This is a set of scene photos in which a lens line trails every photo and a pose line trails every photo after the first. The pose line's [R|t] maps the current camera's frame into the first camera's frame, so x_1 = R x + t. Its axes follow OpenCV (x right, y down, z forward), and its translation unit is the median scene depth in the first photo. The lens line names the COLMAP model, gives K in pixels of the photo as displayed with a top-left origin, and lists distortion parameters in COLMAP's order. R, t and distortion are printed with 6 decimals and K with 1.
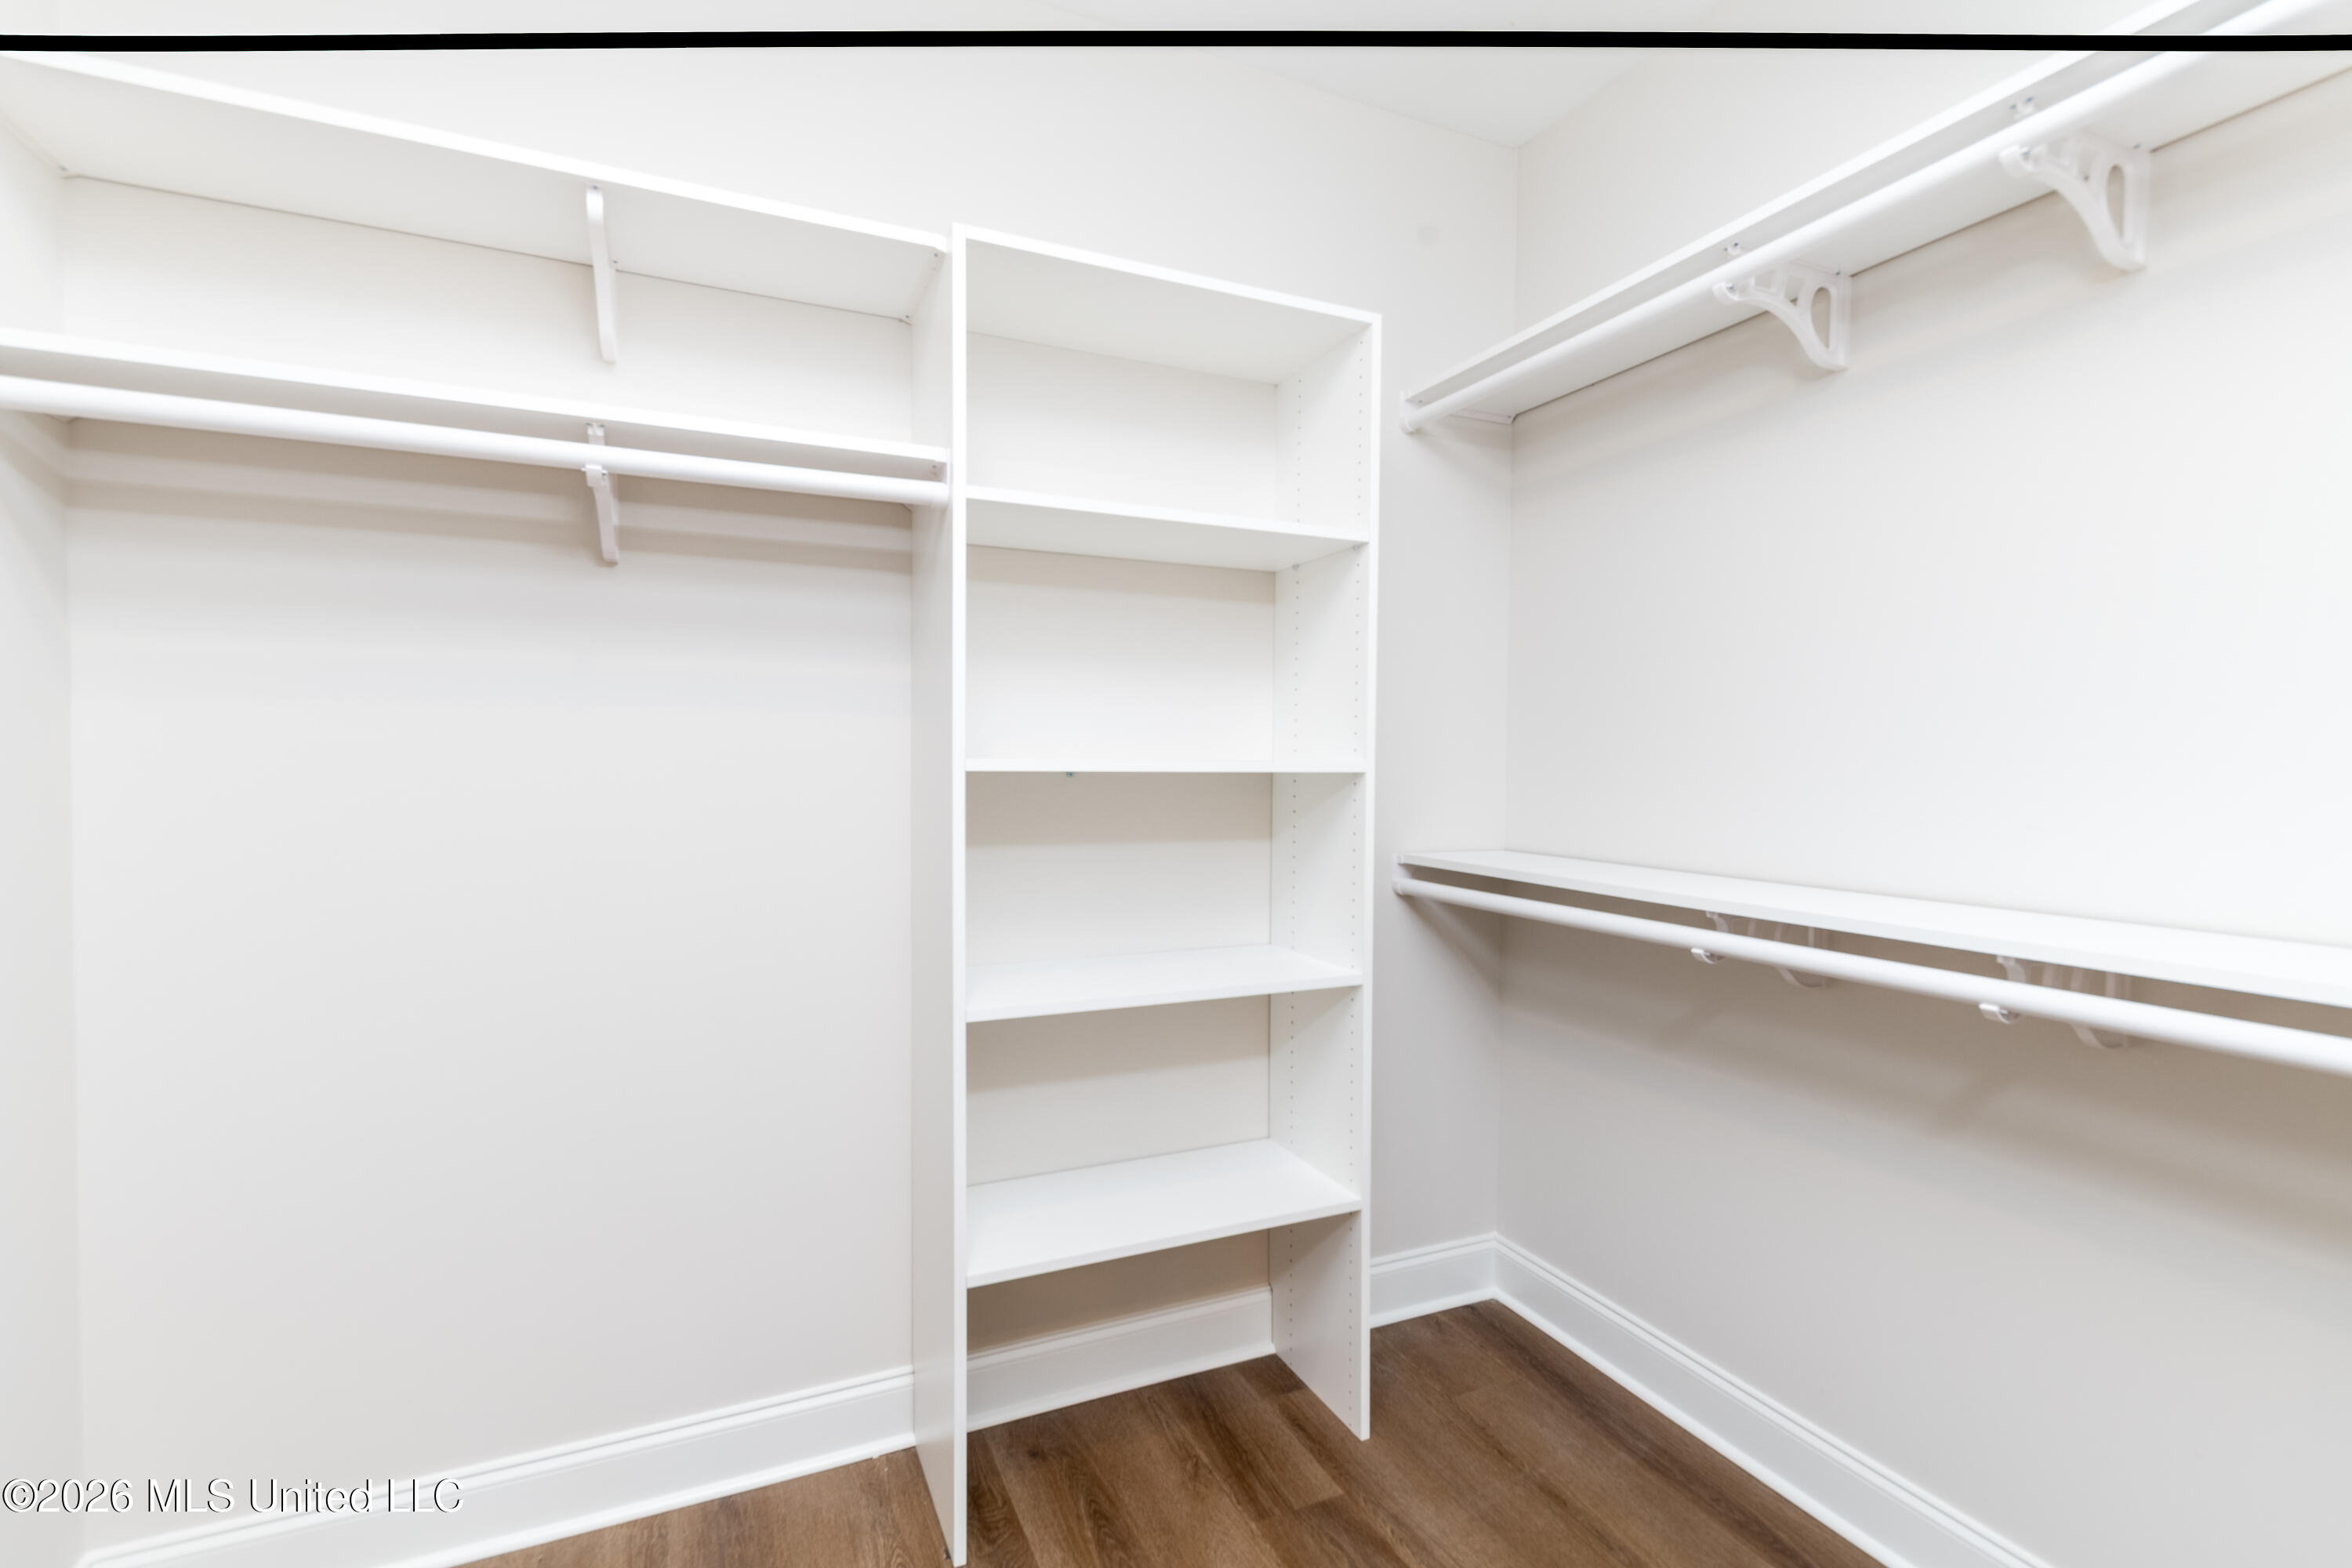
lens RADIAL K [[1055.1, 0, 1177.0], [0, 1055.1, 792.4], [0, 0, 1]] dist [0.007977, -0.005405]
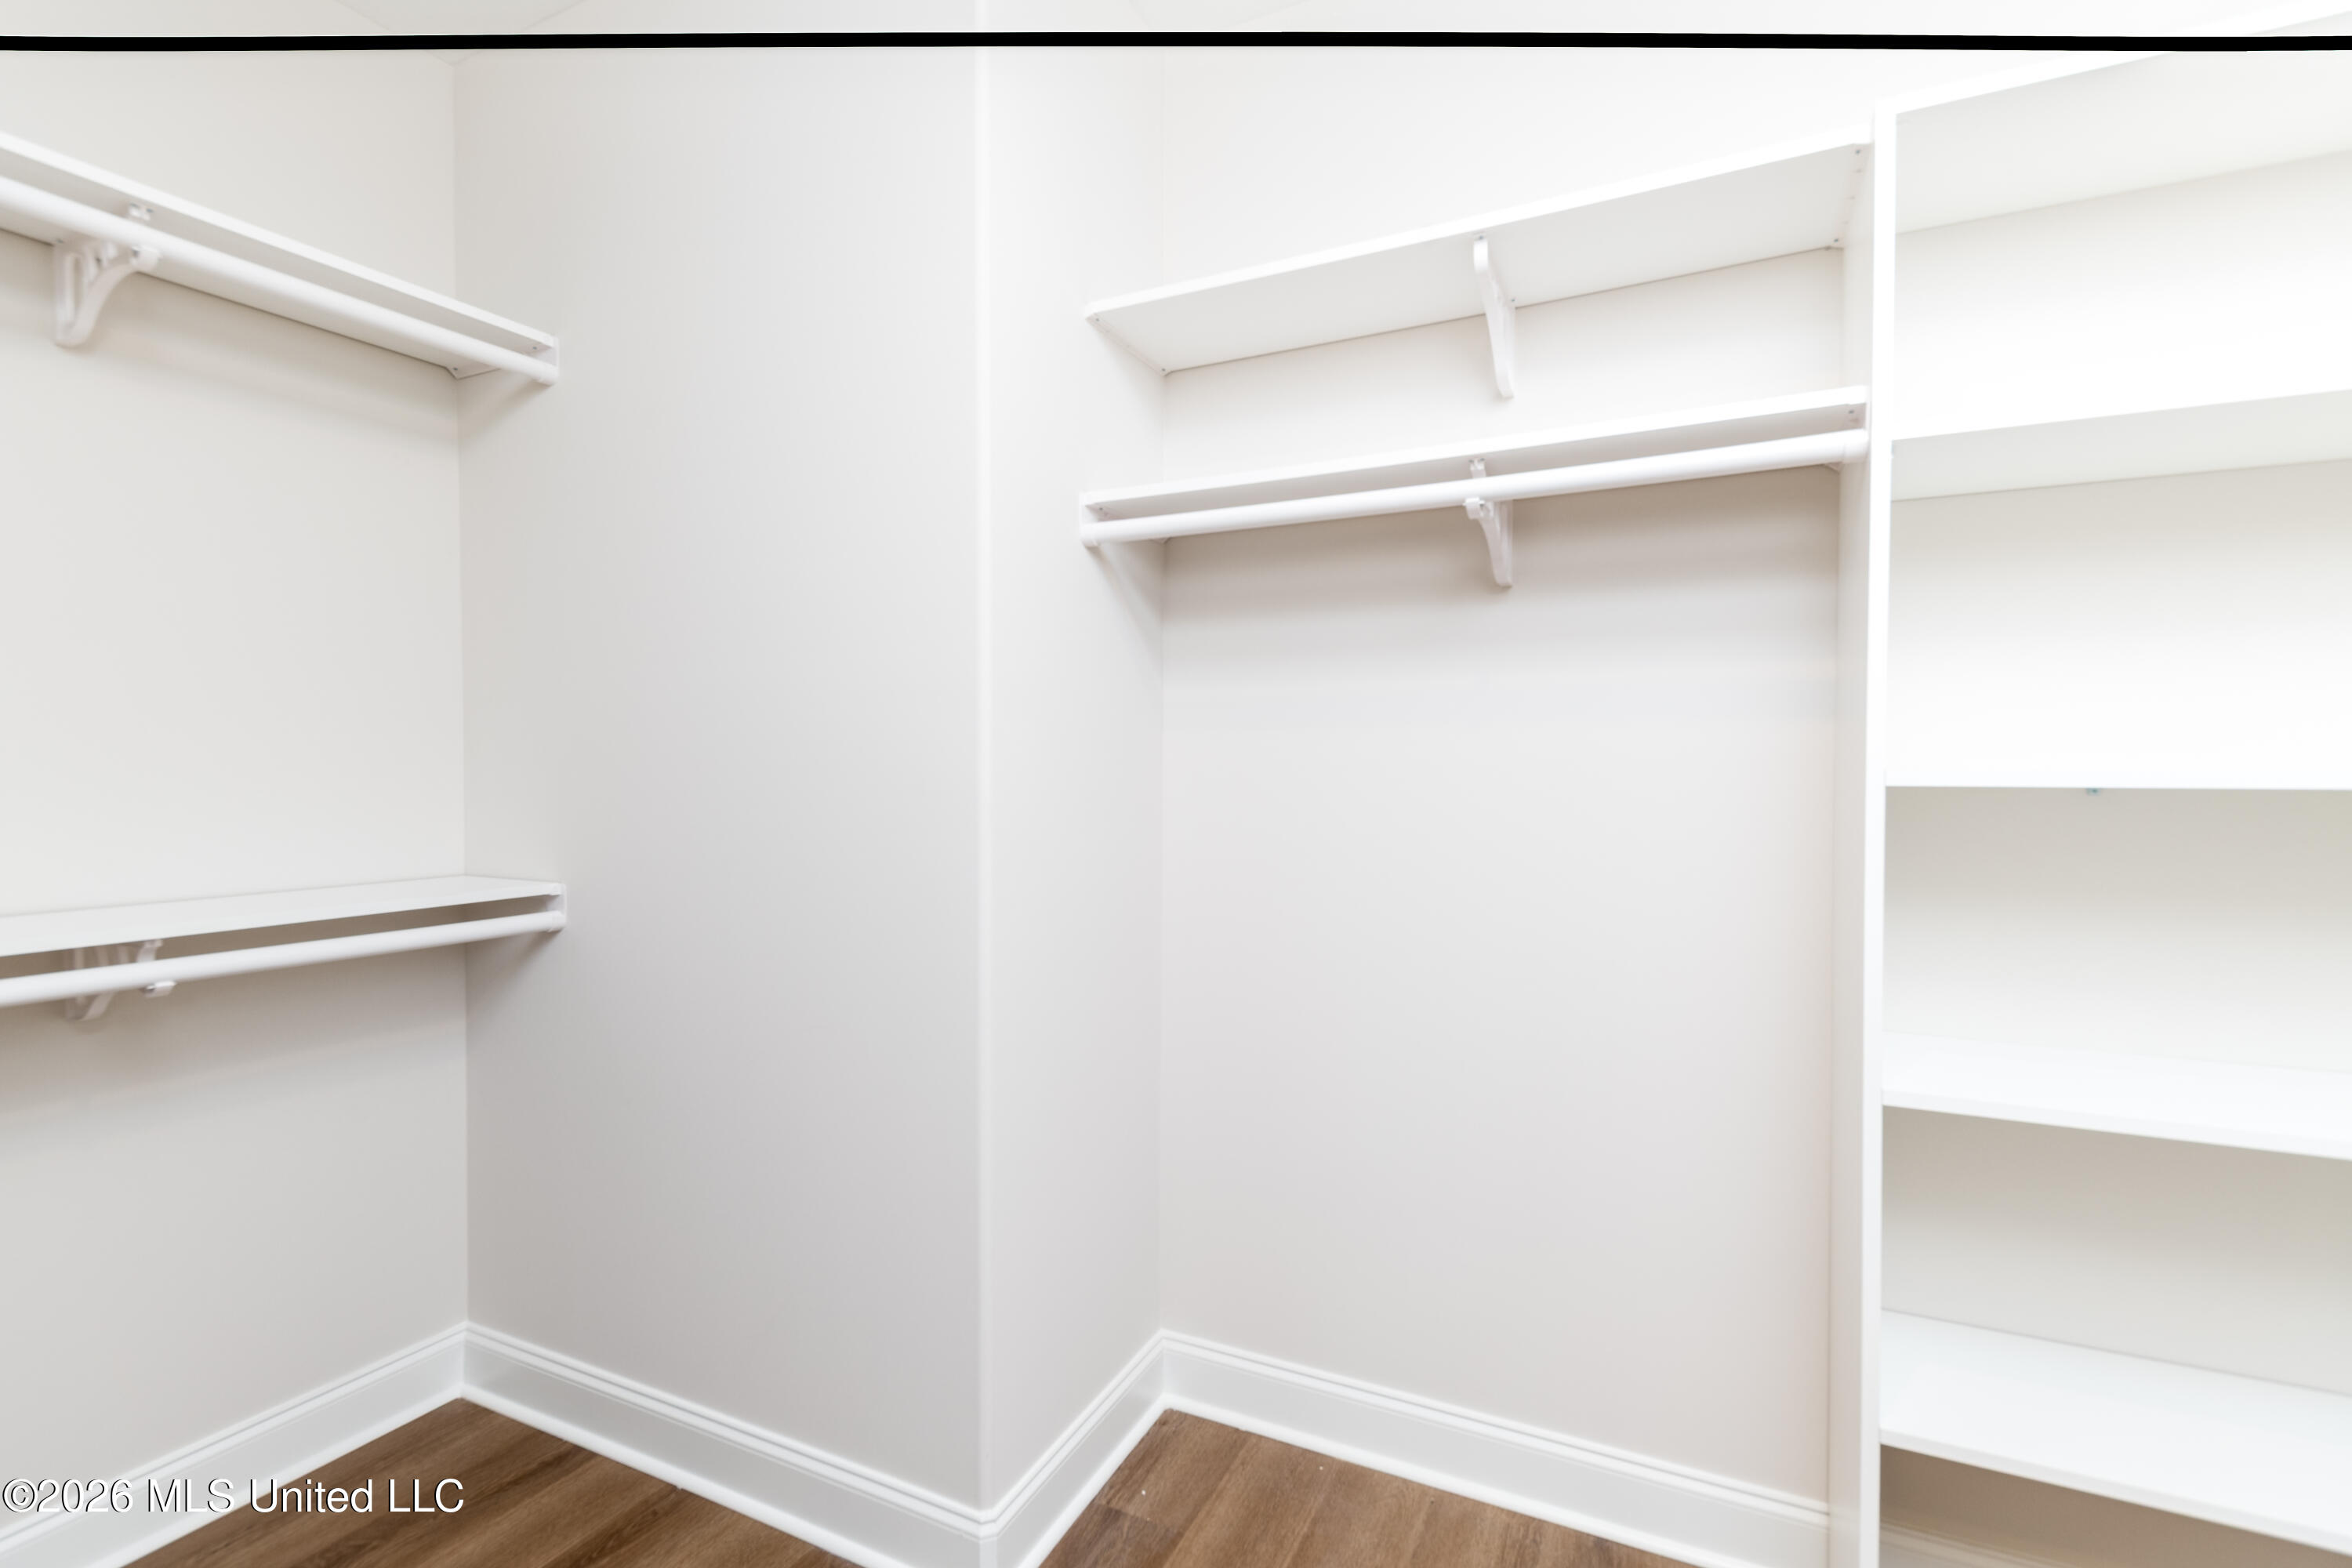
lens RADIAL K [[1055.1, 0, 1177.0], [0, 1055.1, 792.4], [0, 0, 1]] dist [0.007977, -0.005405]
pose [[0.630949, 0.008031, -0.775783, 0.077888], [-0.017847, 0.999832, -0.004165, -0.002672], [0.775619, 0.016474, 0.630986, 0.087709]]
